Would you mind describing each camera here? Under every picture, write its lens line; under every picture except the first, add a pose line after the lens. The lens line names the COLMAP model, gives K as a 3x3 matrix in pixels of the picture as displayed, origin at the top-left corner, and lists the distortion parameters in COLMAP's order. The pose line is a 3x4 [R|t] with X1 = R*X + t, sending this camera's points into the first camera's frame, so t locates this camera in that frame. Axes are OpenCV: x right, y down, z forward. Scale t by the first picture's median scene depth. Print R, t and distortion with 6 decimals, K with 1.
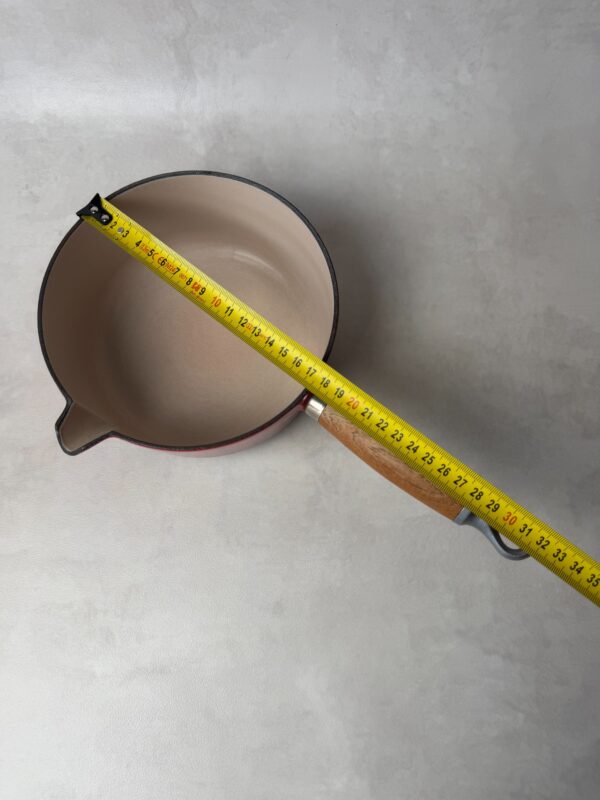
lens RADIAL K [[586.6, 0, 300.0], [0, 586.6, 400.0], [0, 0, 1]] dist [-0.018262, -0.007117]
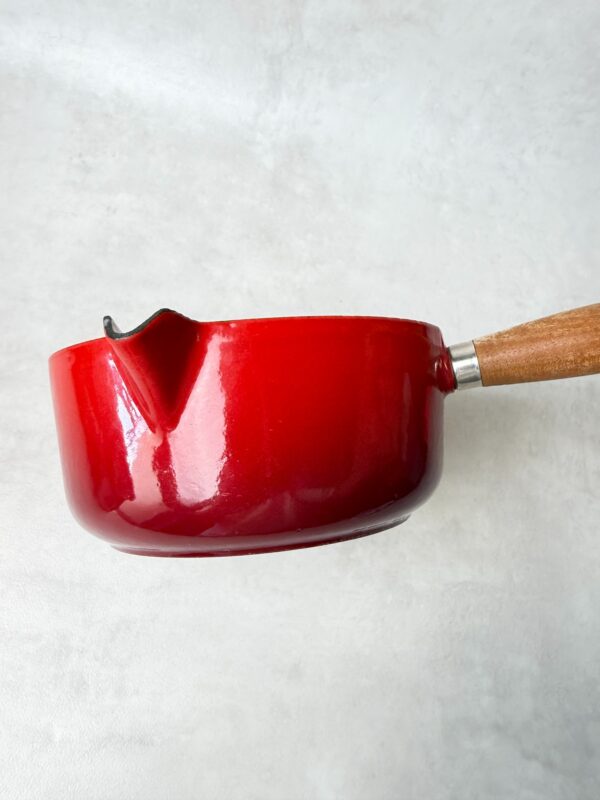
lens RADIAL K [[580.0, 0, 303.0], [0, 580.0, 351.4], [0, 0, 1]] dist [-0.009791, 0.006248]
pose [[0.973058, 0.190774, 0.129470, -0.201531], [-0.163422, 0.966815, -0.196374, 0.066799], [-0.162636, 0.169925, 0.971944, 0.106645]]
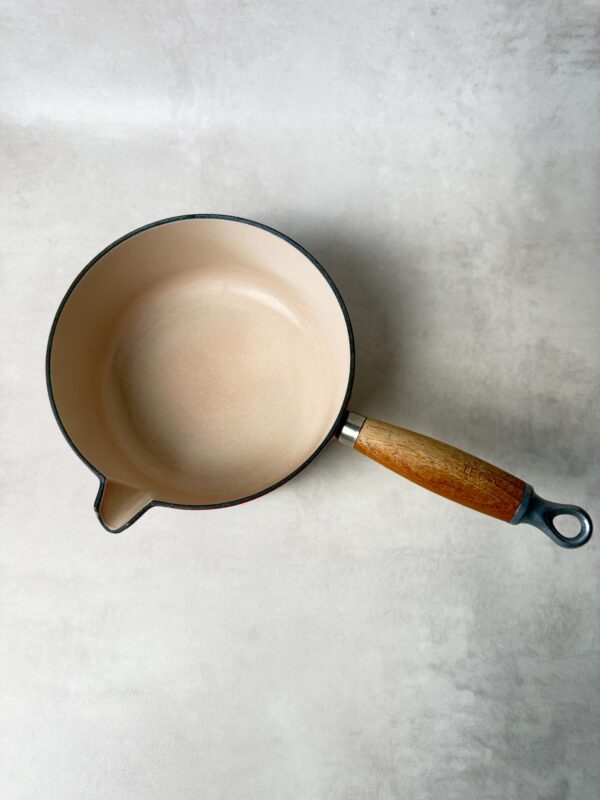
lens RADIAL K [[586.6, 0, 300.0], [0, 586.6, 400.0], [0, 0, 1]] dist [-0.018262, -0.007117]
pose [[0.999150, 0.041158, -0.002348, 0.026164], [-0.041073, 0.998737, 0.028933, -0.070014], [0.003536, -0.028812, 0.999579, 0.010215]]
